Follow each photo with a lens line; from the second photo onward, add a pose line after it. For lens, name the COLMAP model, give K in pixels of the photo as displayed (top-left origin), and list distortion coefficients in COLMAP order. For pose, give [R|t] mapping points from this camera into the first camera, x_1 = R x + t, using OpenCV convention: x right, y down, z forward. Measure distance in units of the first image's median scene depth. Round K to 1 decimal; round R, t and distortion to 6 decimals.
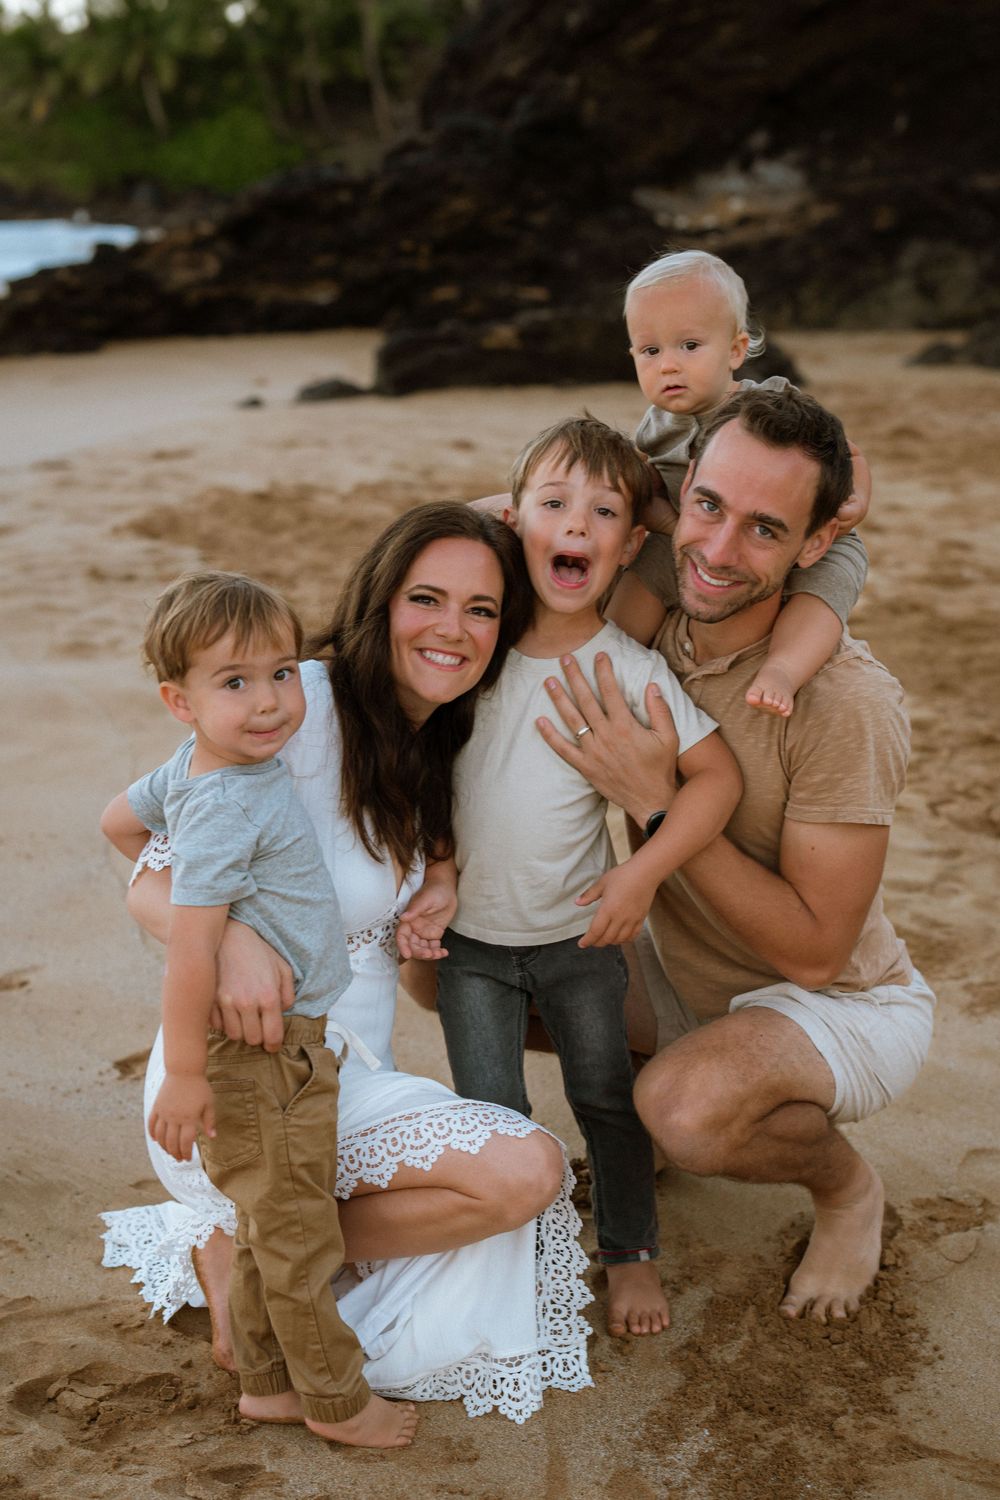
lens RADIAL K [[2229.5, 0, 499.6], [0, 2229.5, 748.6], [0, 0, 1]] dist [-0.009063, 0.000000]
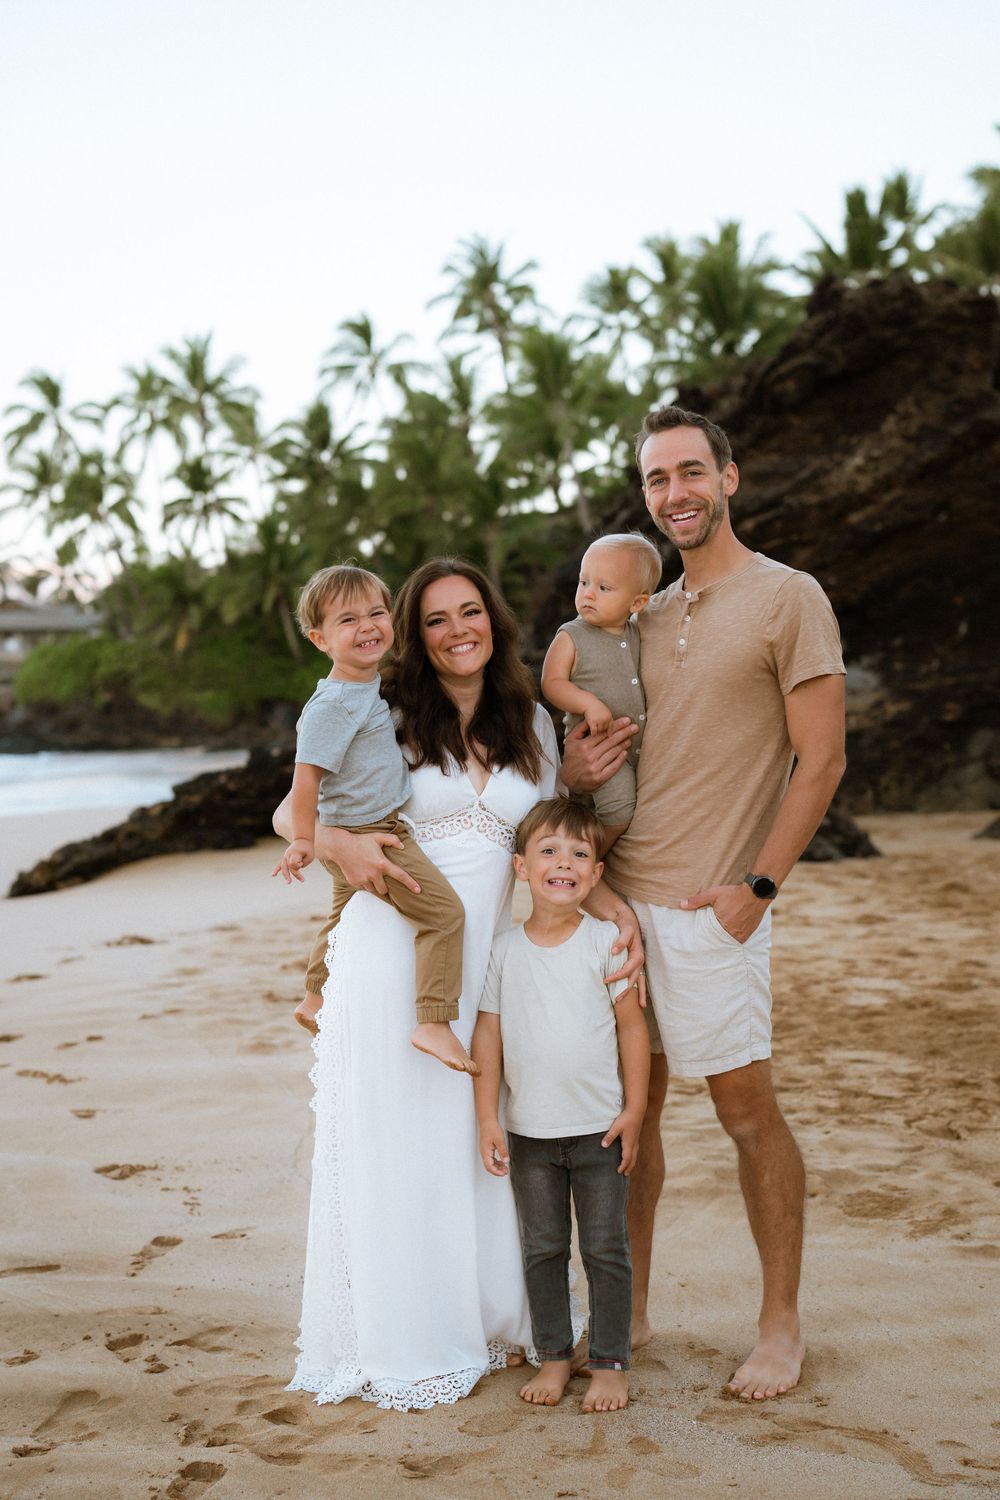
lens RADIAL K [[2229.5, 0, 499.9], [0, 2229.5, 750.5], [0, 0, 1]] dist [-0.009063, 0.000000]
pose [[0.998070, -0.028433, -0.055213, 0.019949], [0.015395, 0.974564, -0.223579, 0.068591], [0.060165, 0.222297, 0.973121, -0.241277]]
